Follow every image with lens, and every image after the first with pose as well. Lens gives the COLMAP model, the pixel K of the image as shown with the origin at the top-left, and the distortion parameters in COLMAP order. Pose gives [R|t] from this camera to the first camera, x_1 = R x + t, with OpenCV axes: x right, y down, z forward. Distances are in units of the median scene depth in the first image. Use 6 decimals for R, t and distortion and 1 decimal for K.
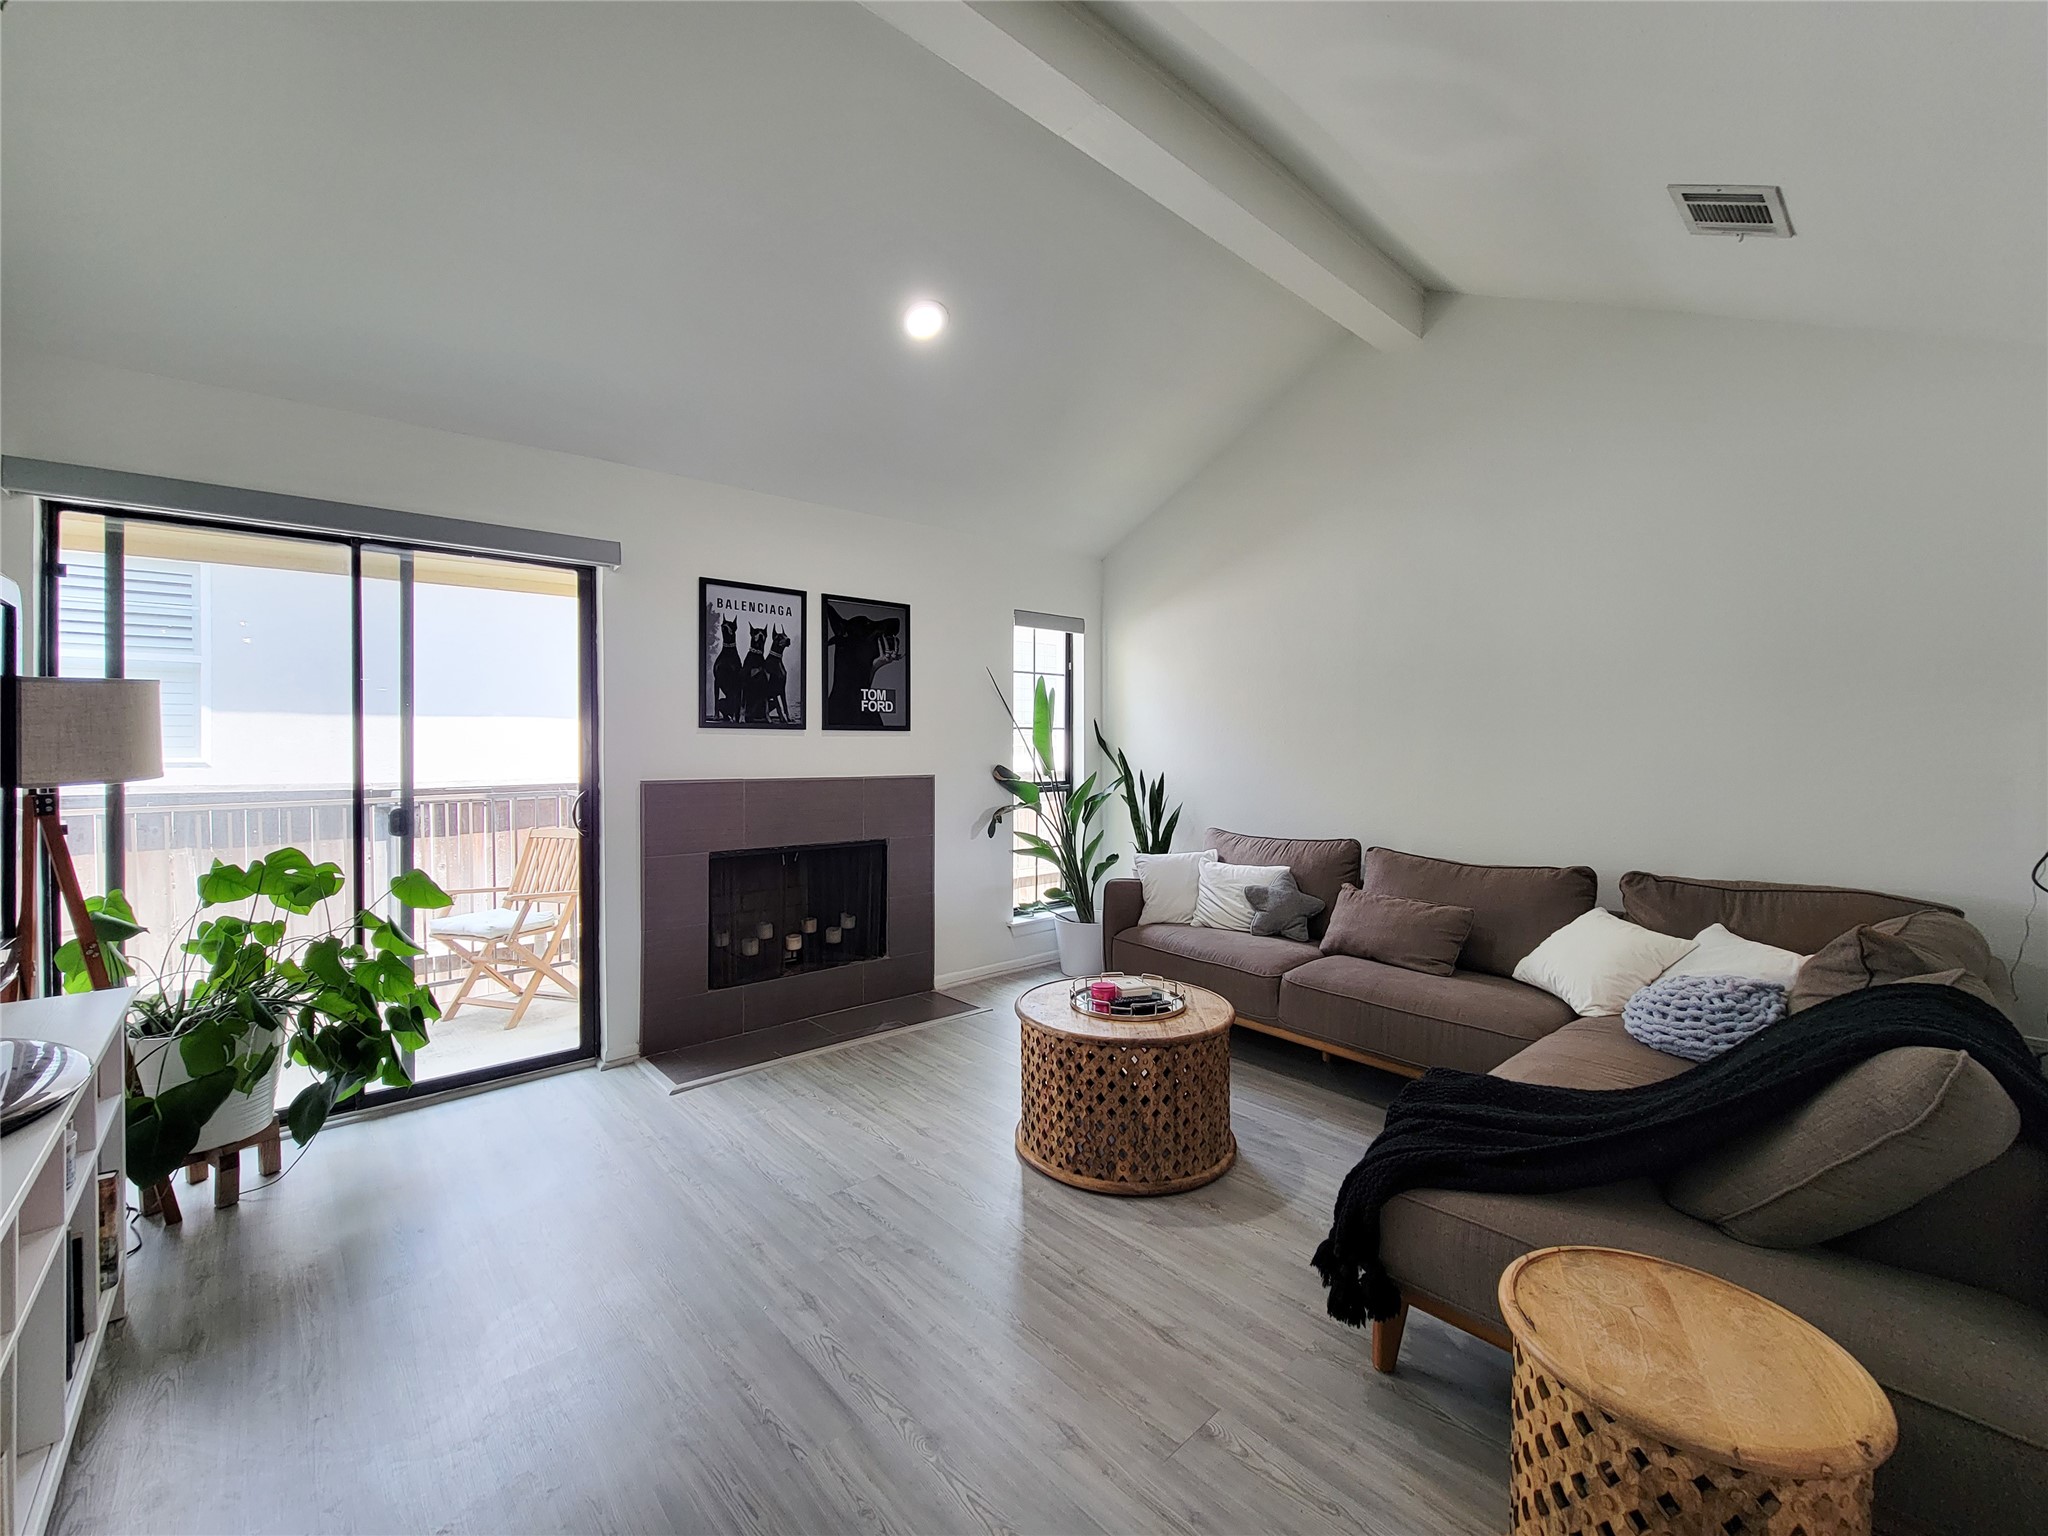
lens RADIAL K [[856.0, 0, 1036.1], [0, 856.0, 756.5], [0, 0, 1]] dist [0.001594, -0.001585]
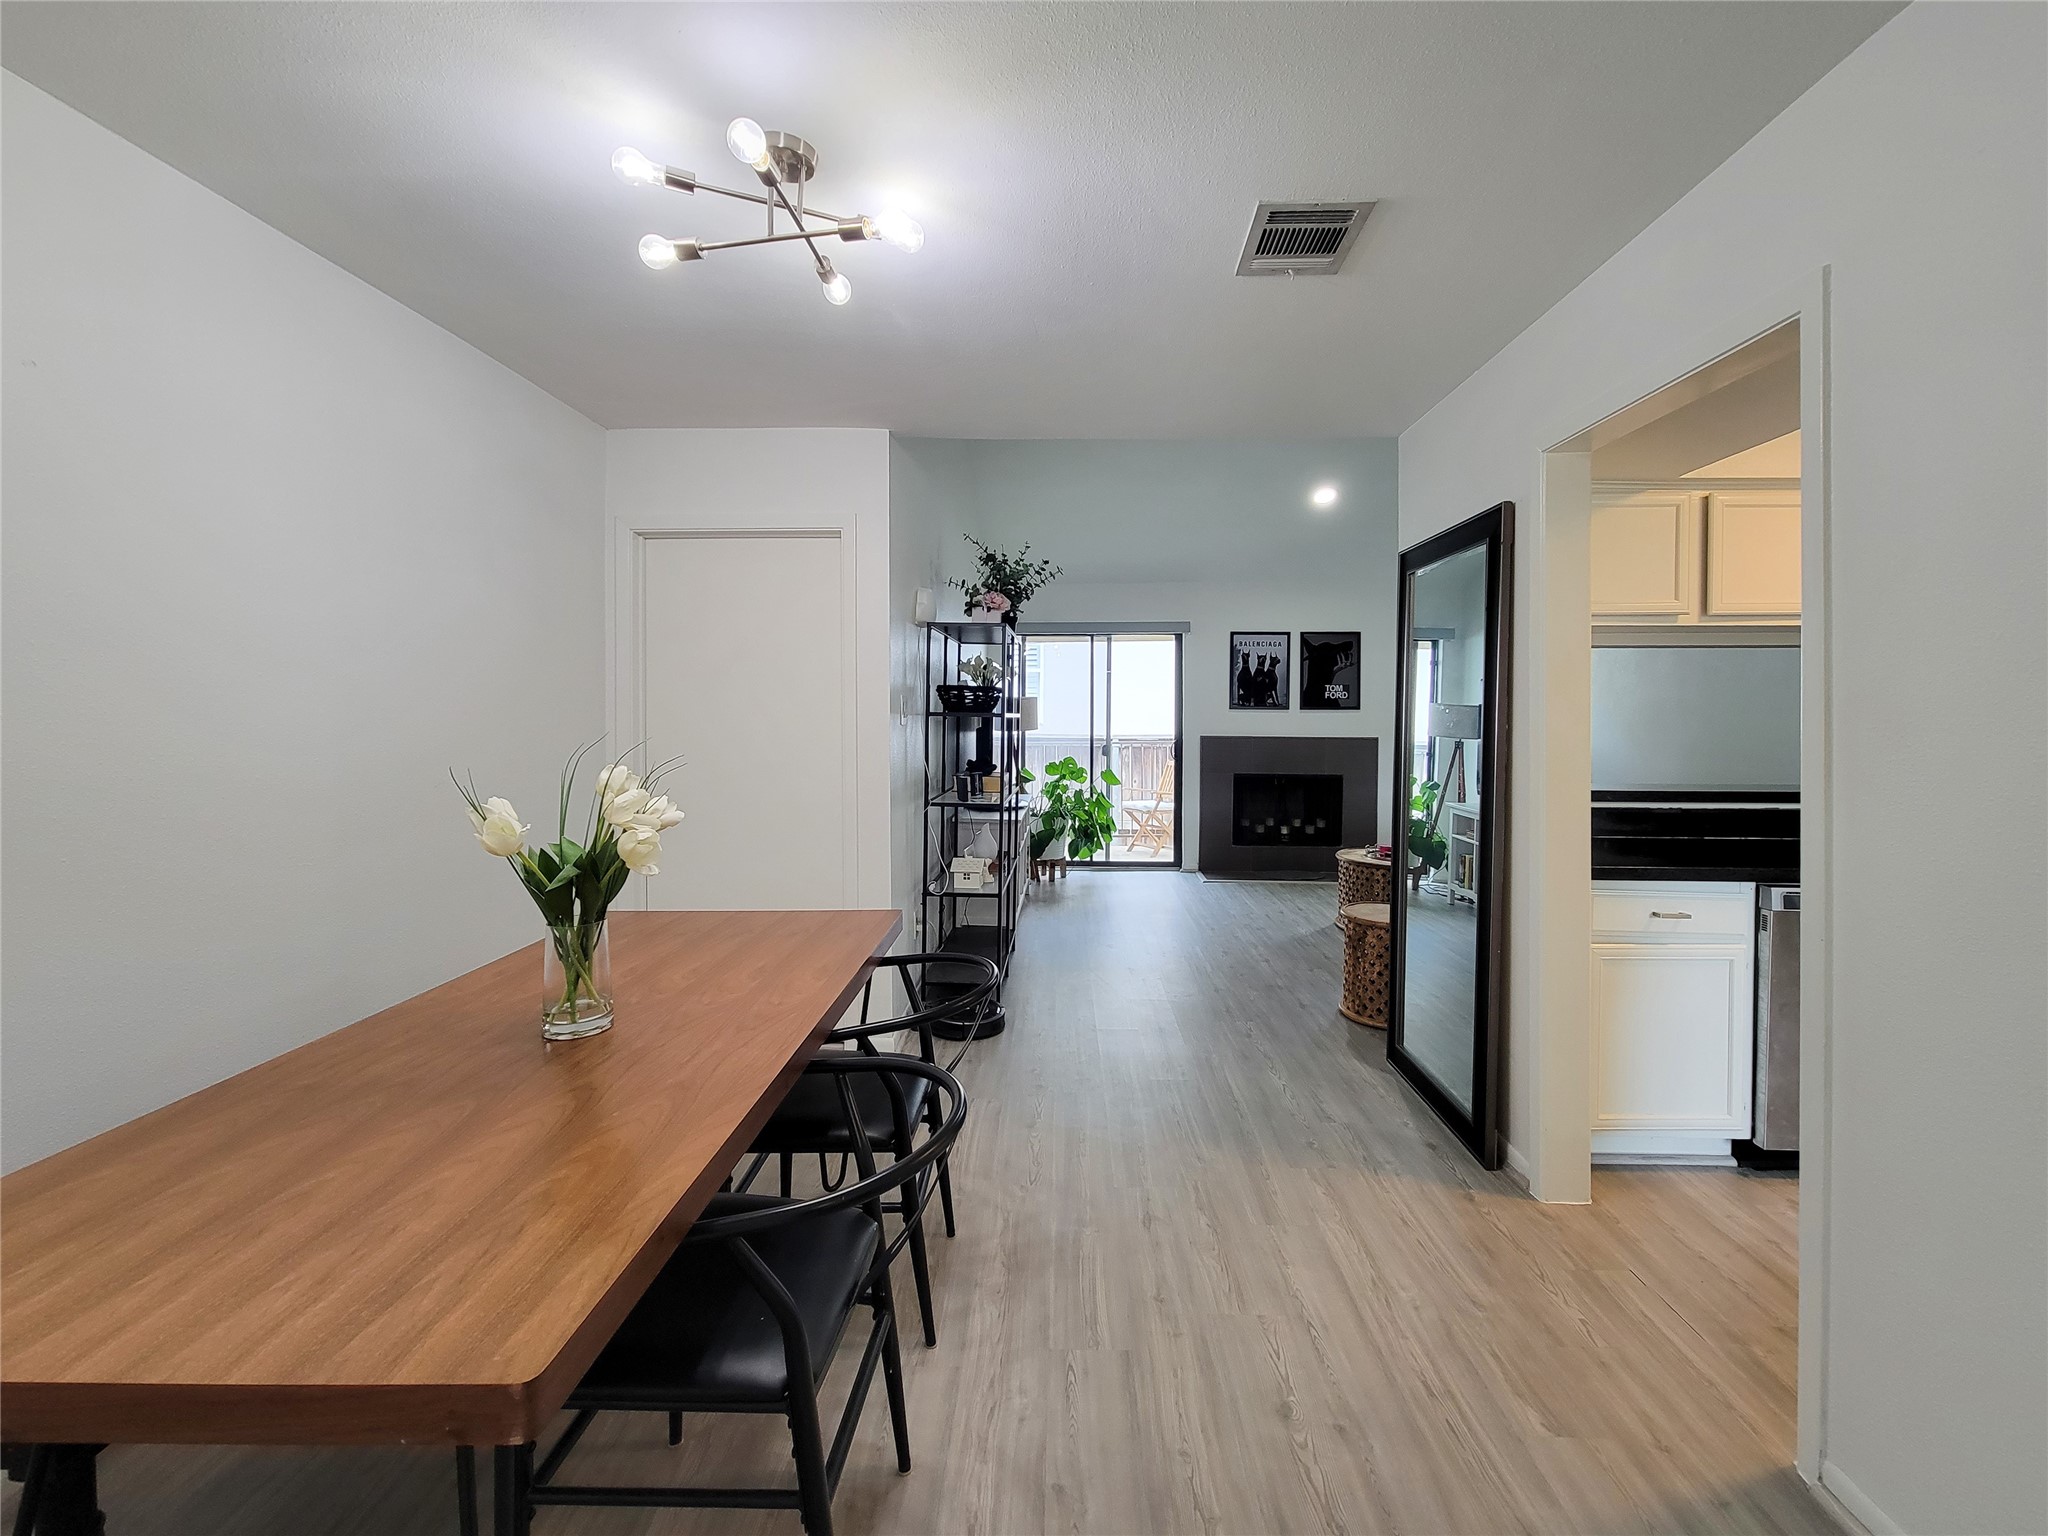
lens RADIAL K [[856.0, 0, 1038.7], [0, 856.0, 722.4], [0, 0, 1]] dist [0.001594, -0.001585]
pose [[0.725796, 0.007785, -0.687866, 0.620967], [-0.010738, 0.999942, -0.000014, 0.001058], [0.687826, 0.007396, 0.725838, -0.699344]]
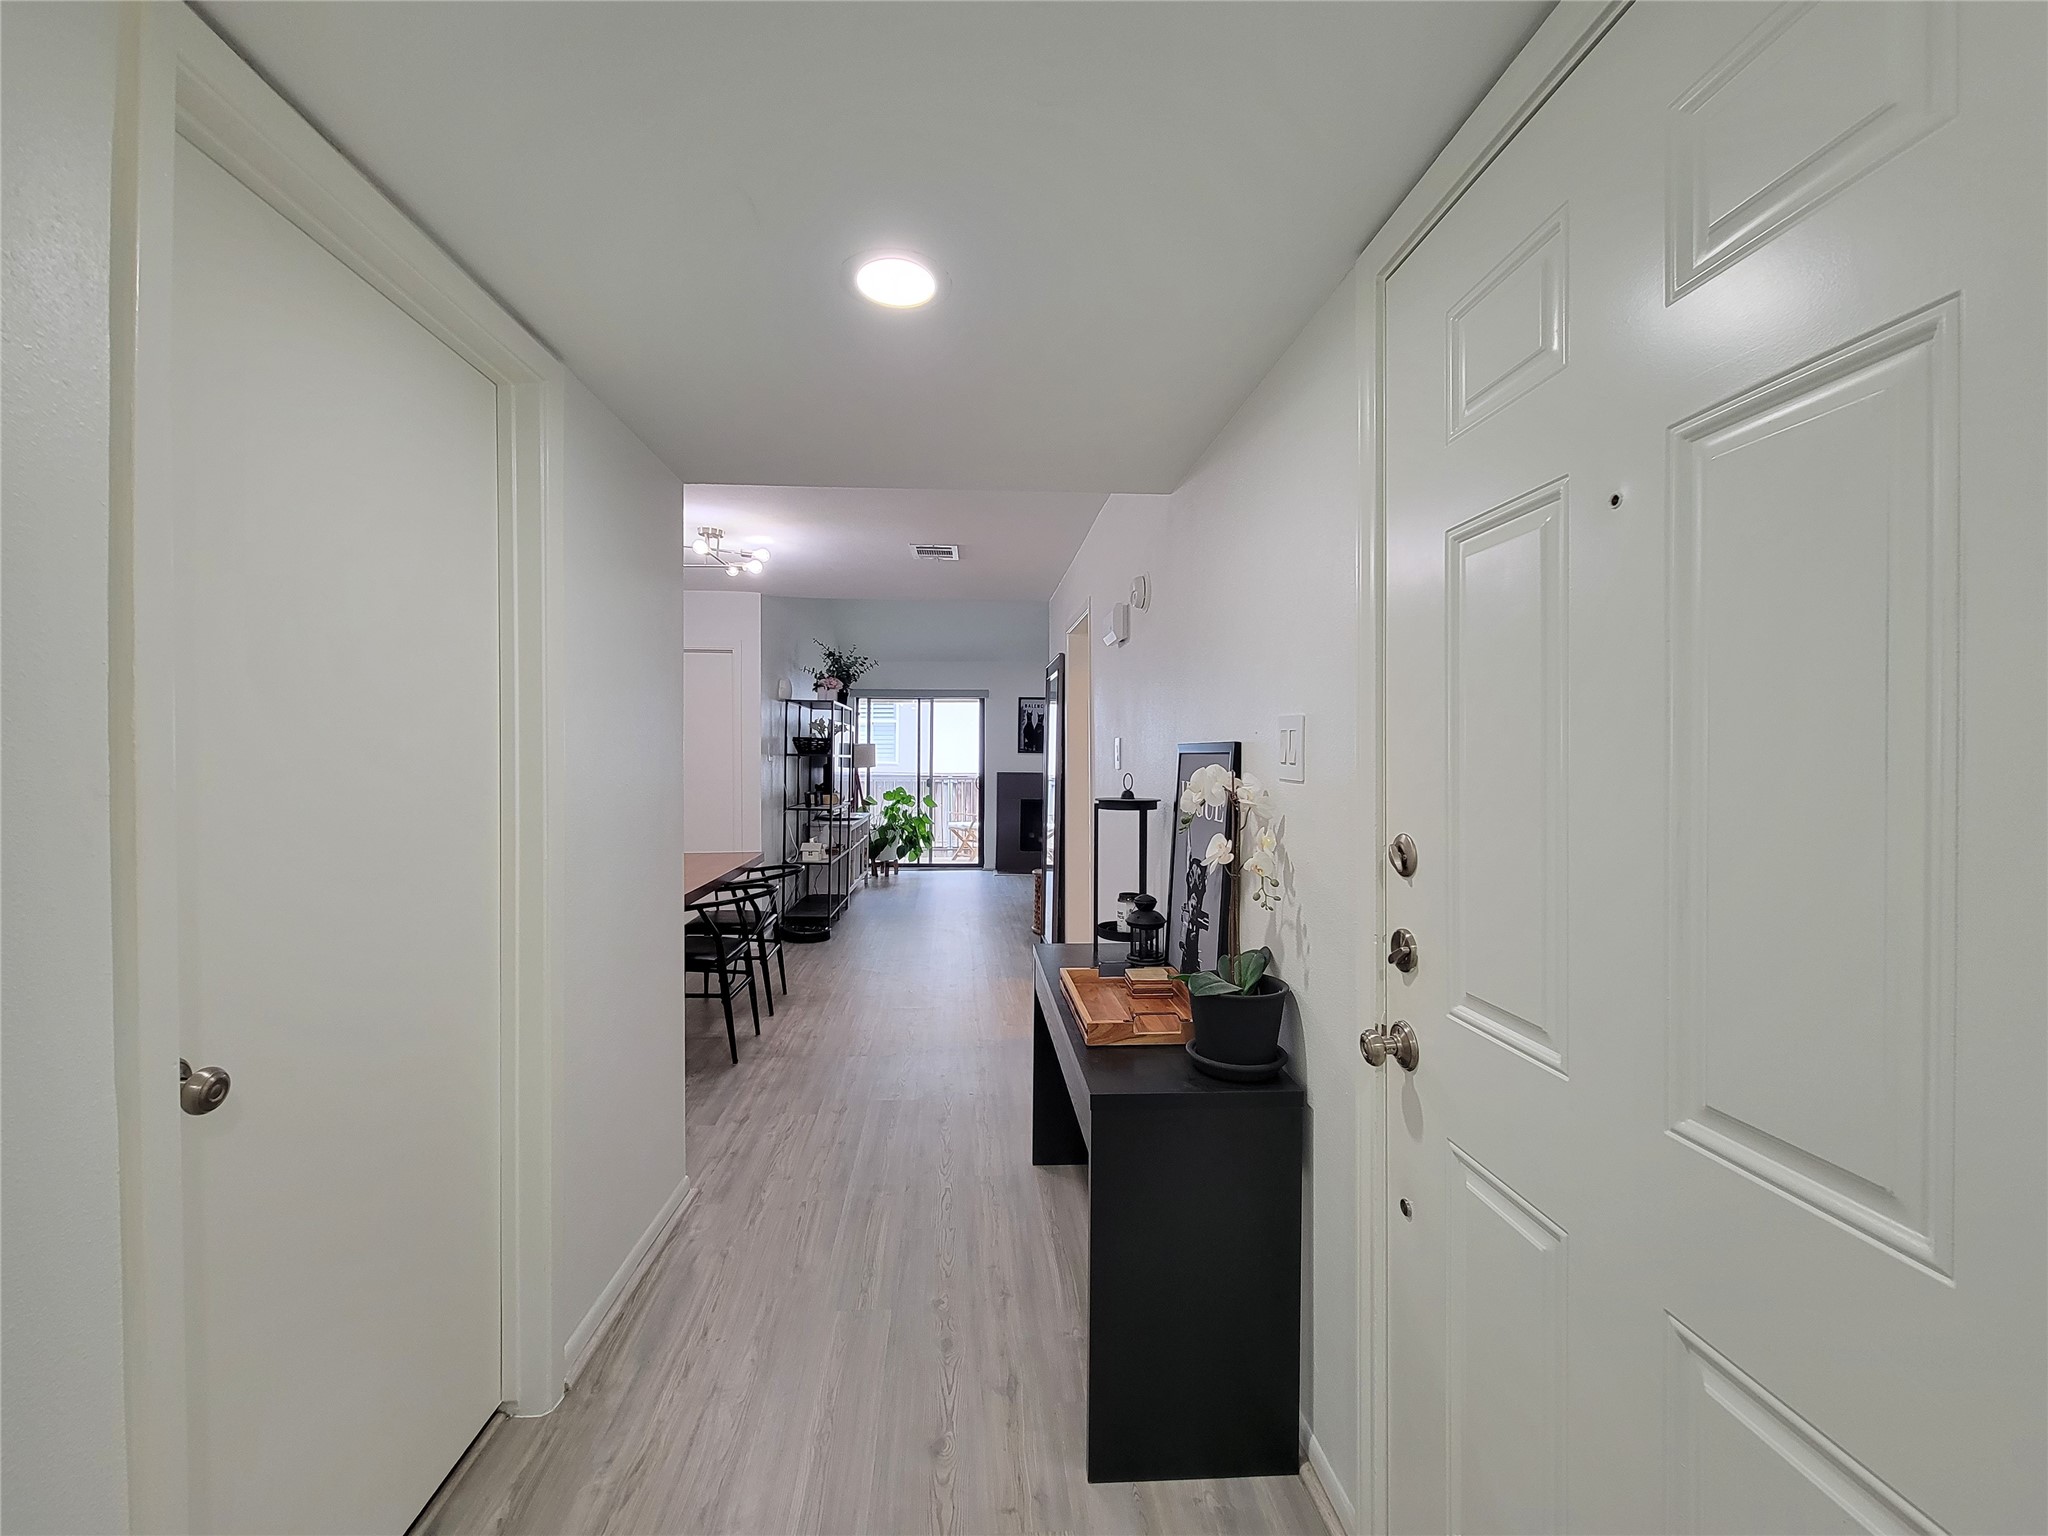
lens RADIAL K [[856.0, 0, 1016.8], [0, 856.0, 768.9], [0, 0, 1]] dist [0.001594, -0.001585]
pose [[0.790415, 0.010736, -0.612477, 1.241049], [-0.012274, 0.999923, 0.001688, 0.011693], [0.612448, 0.006183, 0.790486, -1.120879]]
